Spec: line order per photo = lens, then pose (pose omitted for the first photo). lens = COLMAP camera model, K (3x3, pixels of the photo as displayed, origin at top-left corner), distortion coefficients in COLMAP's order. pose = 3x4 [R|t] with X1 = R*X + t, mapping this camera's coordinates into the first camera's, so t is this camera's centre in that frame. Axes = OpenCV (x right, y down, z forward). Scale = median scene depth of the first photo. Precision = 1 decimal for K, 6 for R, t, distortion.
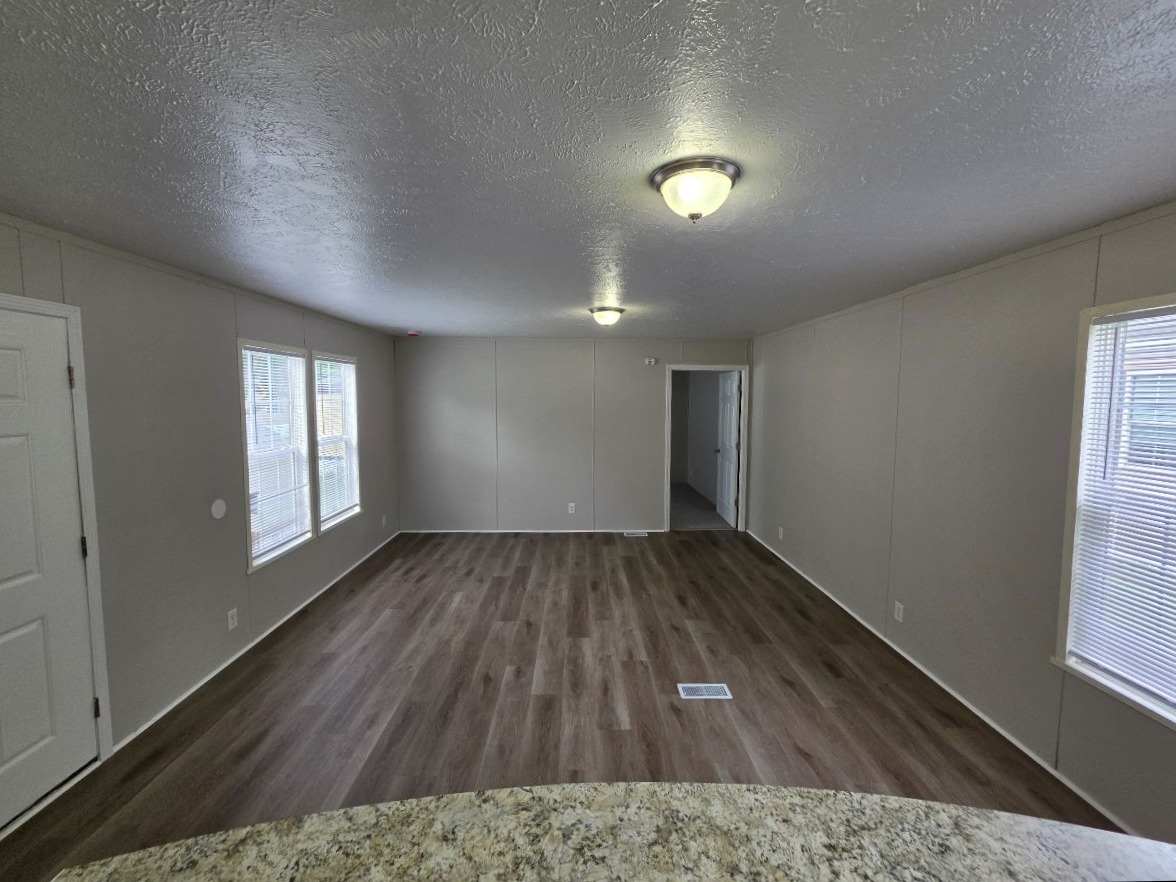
lens RADIAL K [[479.2, 0, 592.0], [0, 479.2, 433.8], [0, 0, 1]] dist [-0.004358, 0.000037]
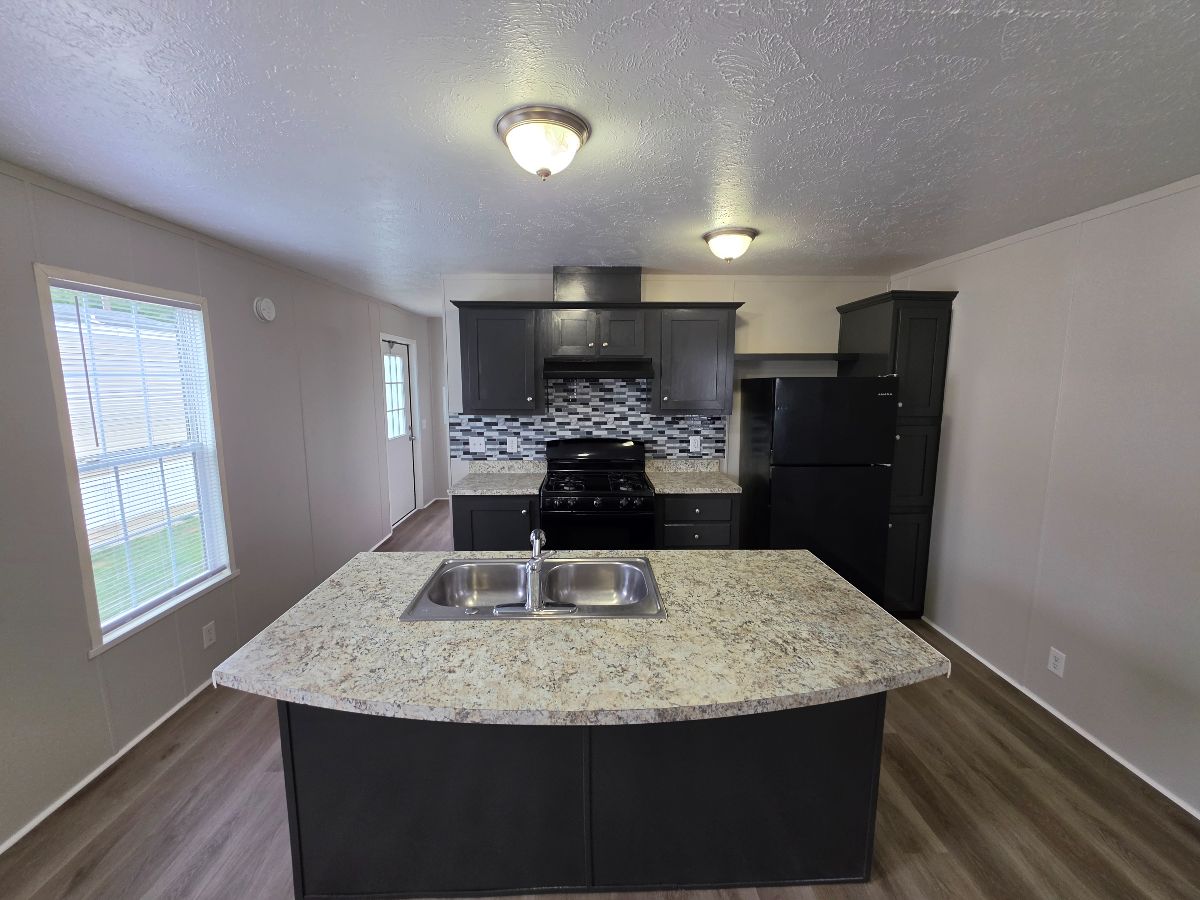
lens RADIAL K [[489.0, 0, 607.0], [0, 489.0, 446.4], [0, 0, 1]] dist [-0.004358, 0.000037]
pose [[-0.999949, 0.000283, -0.010073, 0.011180], [-0.001889, 0.976621, 0.214960, -0.031007], [0.009899, 0.214968, -0.976571, 0.600801]]
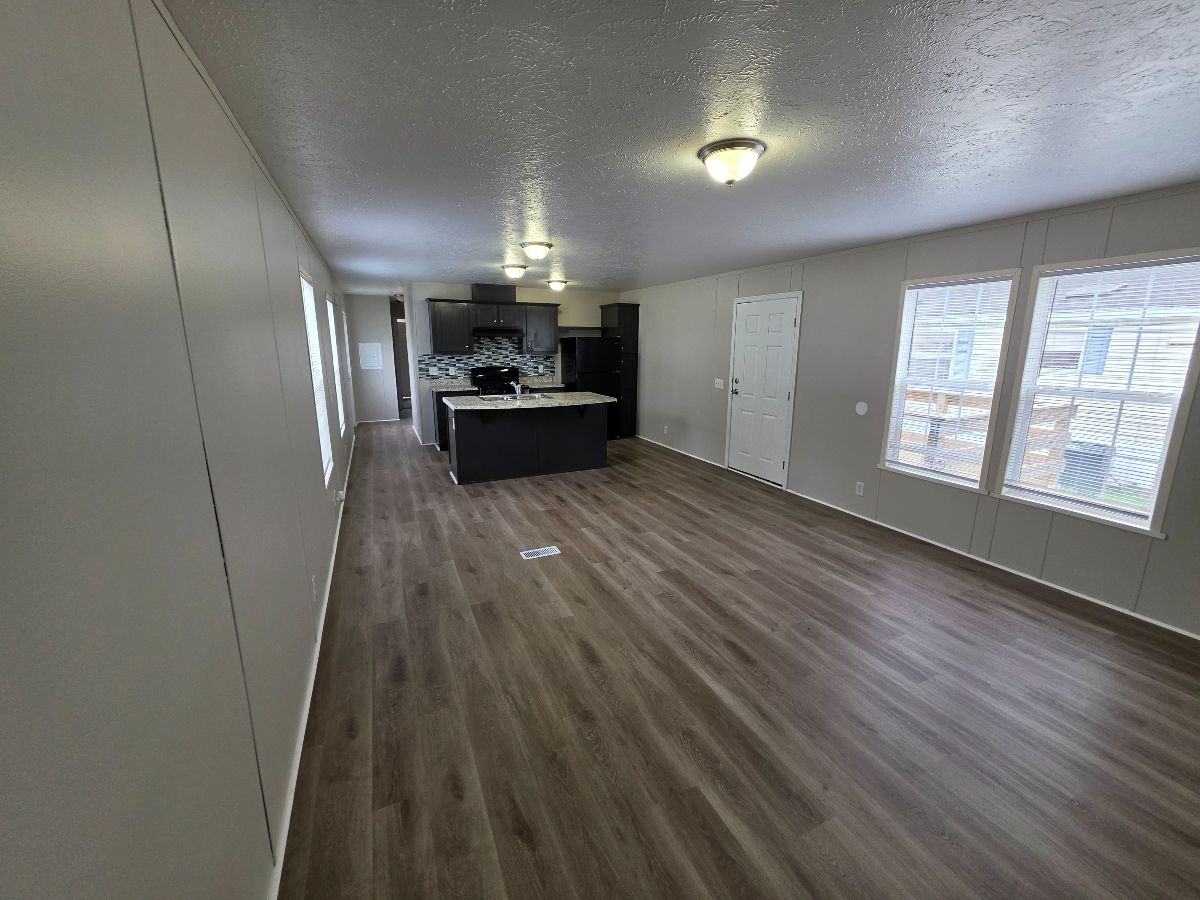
lens RADIAL K [[489.0, 0, 598.6], [0, 489.0, 445.0], [0, 0, 1]] dist [-0.004358, 0.000037]
pose [[-0.920549, 0.075273, -0.383305, 0.495075], [-0.036086, 0.960675, 0.275319, -0.107776], [0.388956, 0.267277, -0.881633, 1.850435]]
